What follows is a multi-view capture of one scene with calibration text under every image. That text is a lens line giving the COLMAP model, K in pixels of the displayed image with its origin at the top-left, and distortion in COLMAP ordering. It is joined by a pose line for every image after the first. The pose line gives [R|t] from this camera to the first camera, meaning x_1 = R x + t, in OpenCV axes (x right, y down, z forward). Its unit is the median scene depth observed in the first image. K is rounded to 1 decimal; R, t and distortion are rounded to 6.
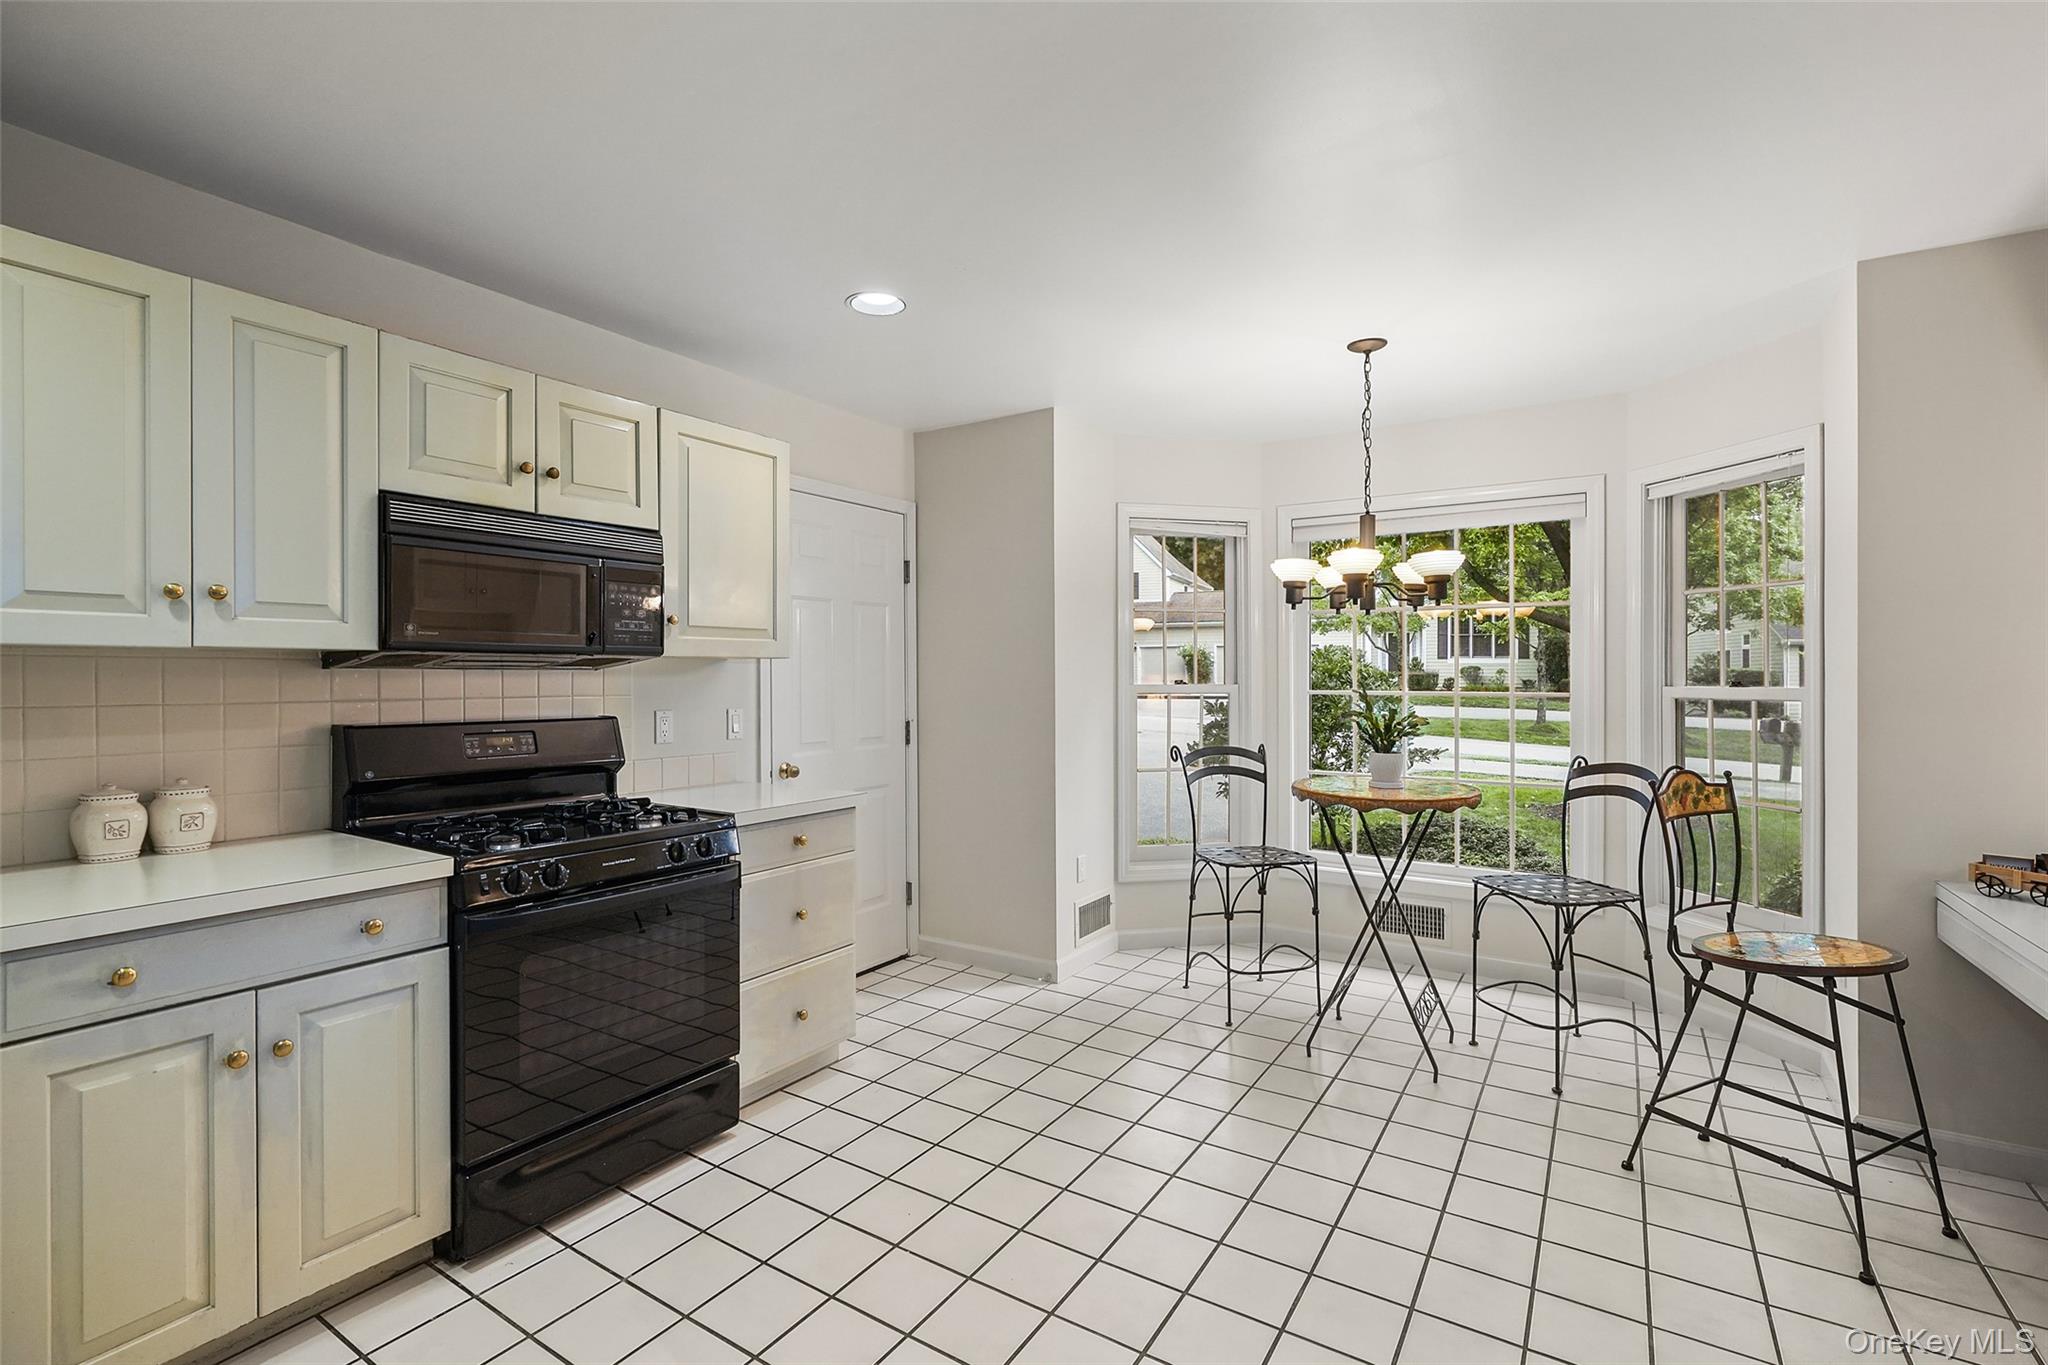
lens RADIAL K [[933.8, 0, 1030.8], [0, 933.8, 678.9], [0, 0, 1]] dist [-0.001063, 0.000494]
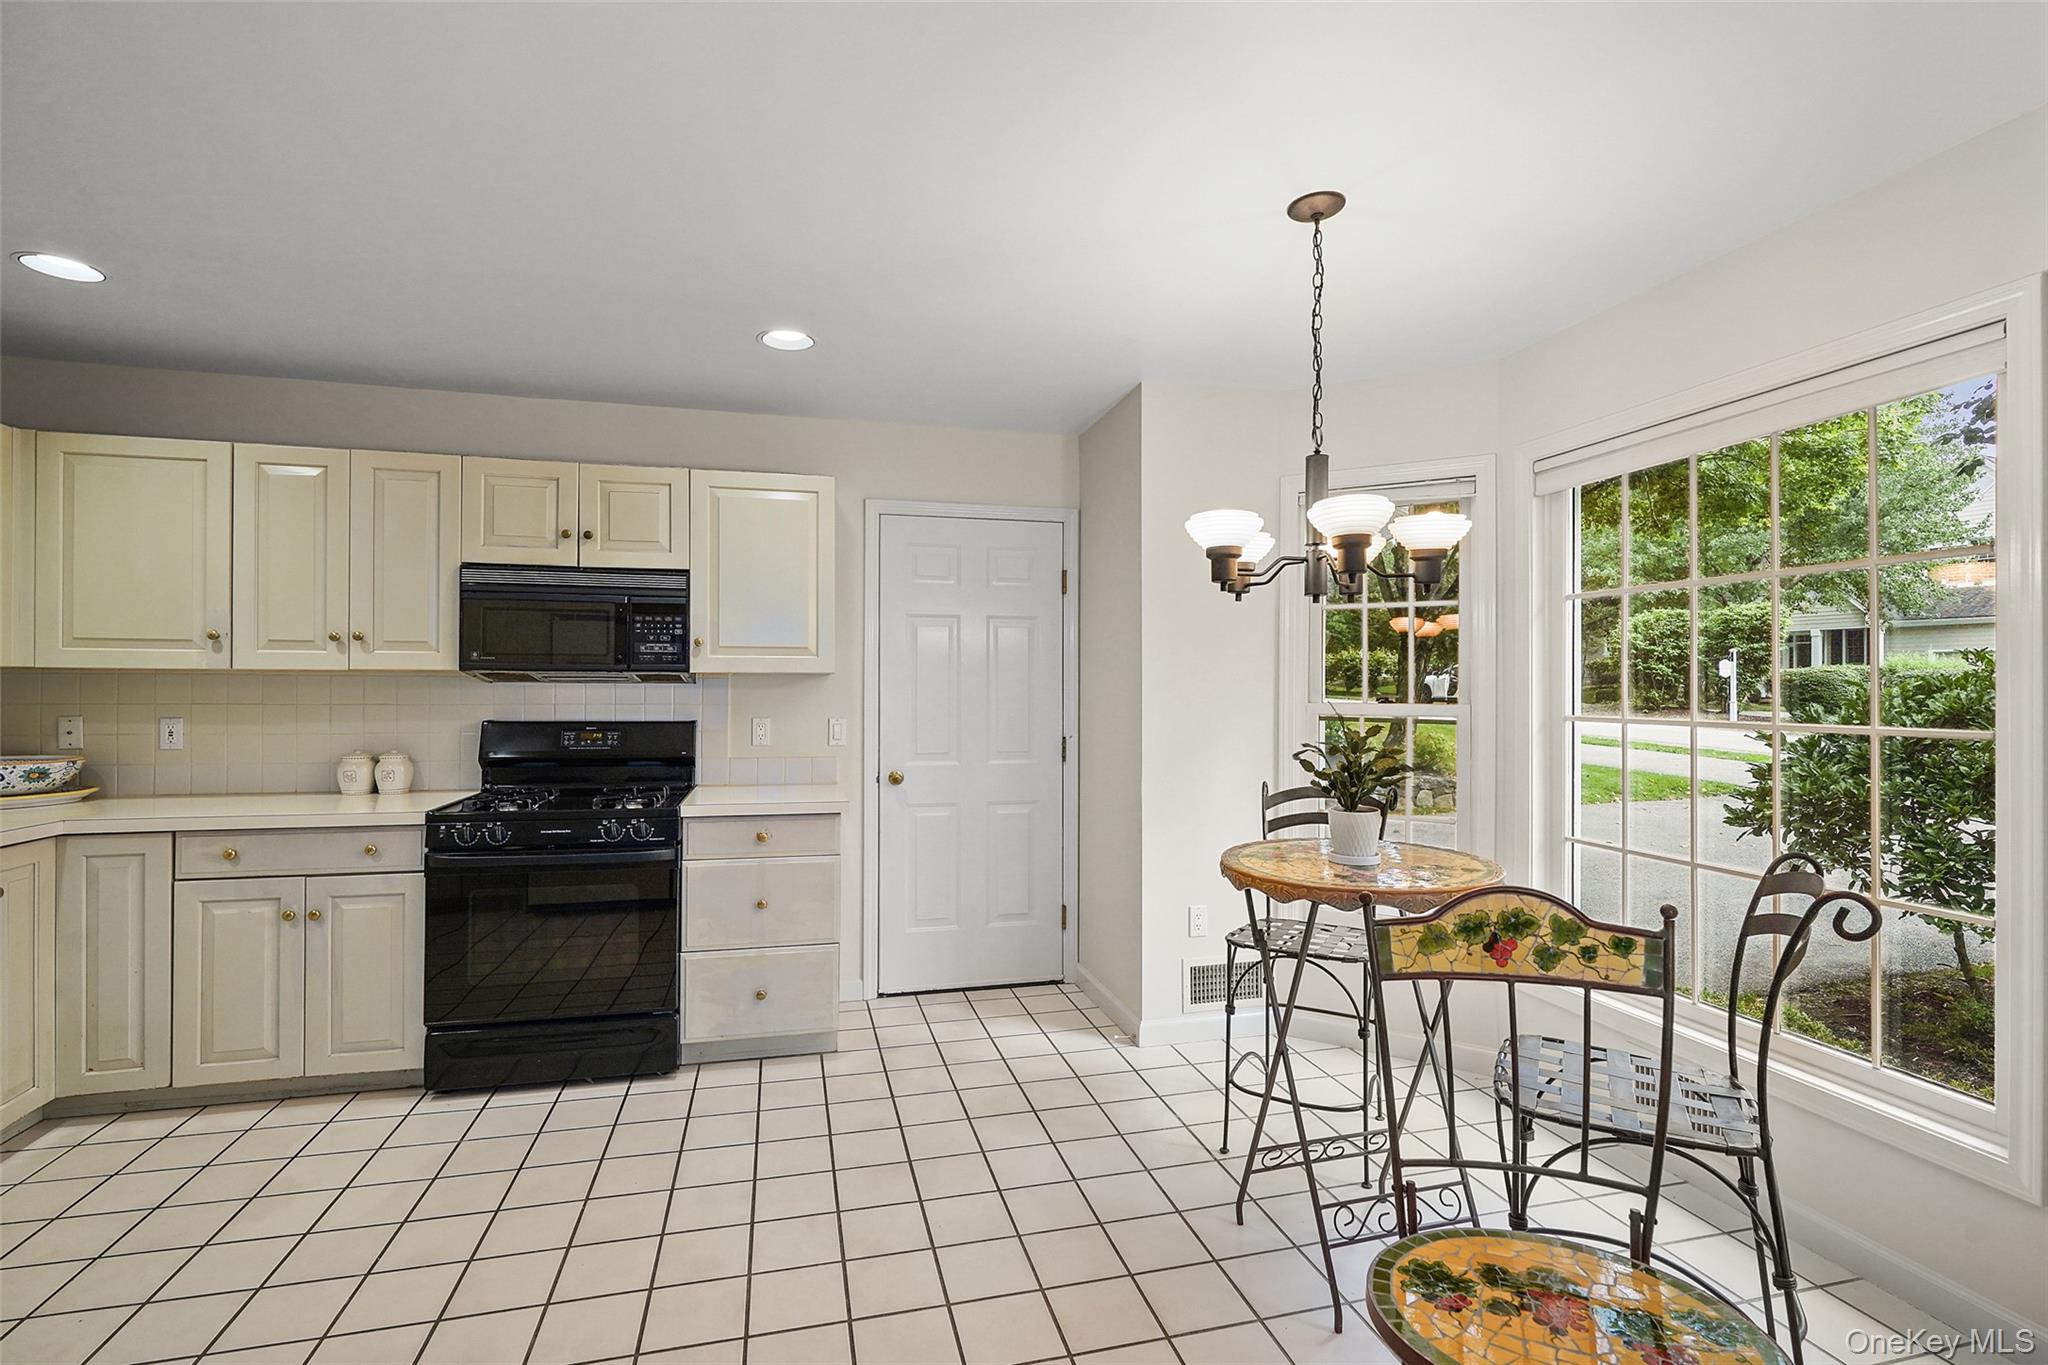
lens RADIAL K [[935.1, 0, 1019.1], [0, 935.1, 686.6], [0, 0, 1]] dist [-0.004550, -0.000163]
pose [[0.728463, 0.002570, -0.685080, 0.858713], [-0.007782, 0.999959, -0.004524, -0.004437], [0.685041, 0.008627, 0.728454, 0.463700]]
